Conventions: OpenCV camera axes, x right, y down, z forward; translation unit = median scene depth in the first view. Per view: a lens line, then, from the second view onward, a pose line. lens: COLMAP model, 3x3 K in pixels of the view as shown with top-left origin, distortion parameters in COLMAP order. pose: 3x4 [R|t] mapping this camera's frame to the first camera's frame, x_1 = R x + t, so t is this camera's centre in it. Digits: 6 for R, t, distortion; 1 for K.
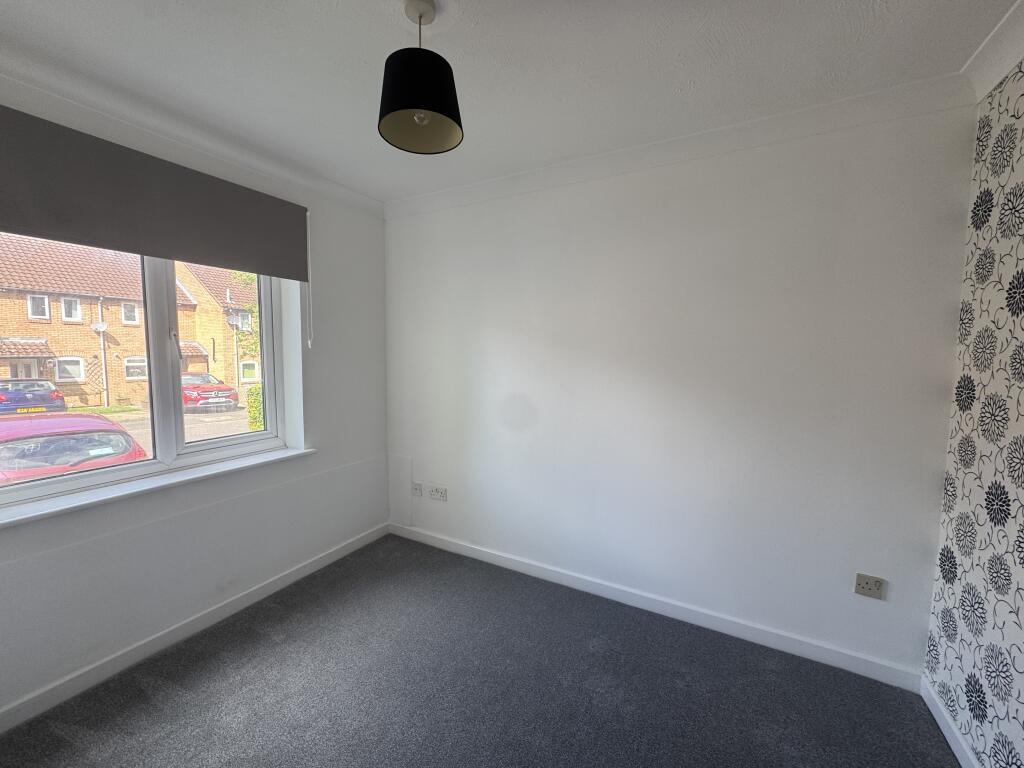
lens RADIAL K [[410.8, 0, 511.2], [0, 410.8, 383.5], [0, 0, 1]] dist [-0.001806, -0.000271]
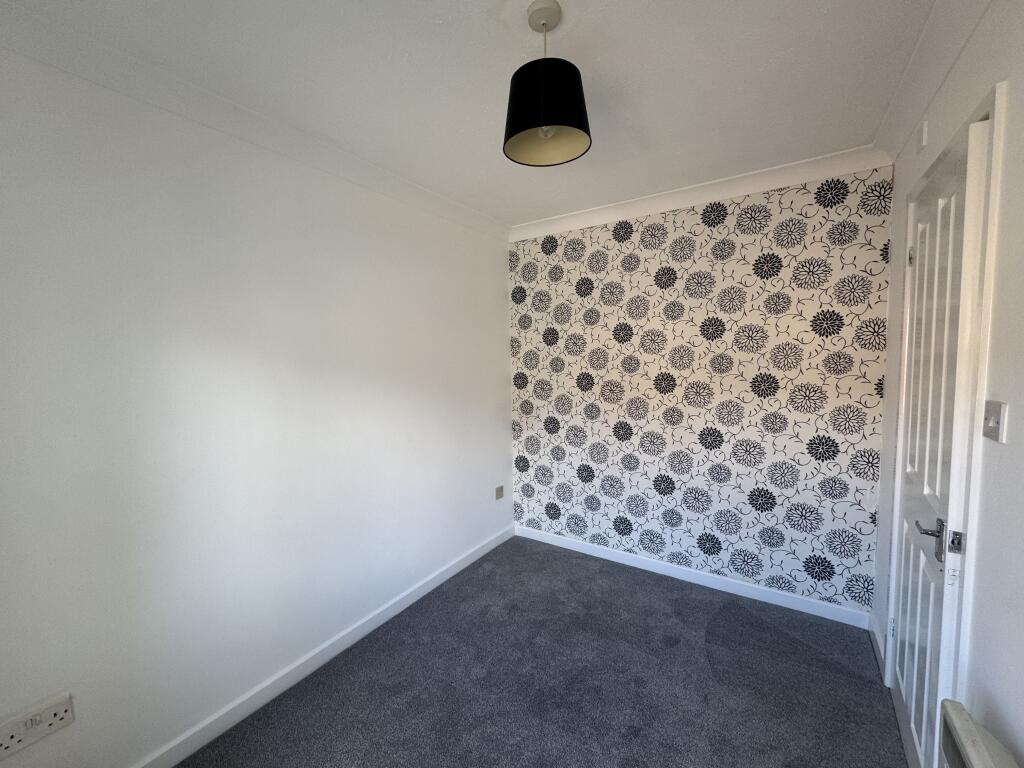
lens RADIAL K [[410.8, 0, 511.5], [0, 410.8, 384.9], [0, 0, 1]] dist [-0.001806, -0.000271]
pose [[0.083741, -0.083487, 0.992984, -1.016363], [0.101032, 0.992061, 0.074889, -0.119527], [-0.991353, 0.094052, 0.091511, 0.866191]]
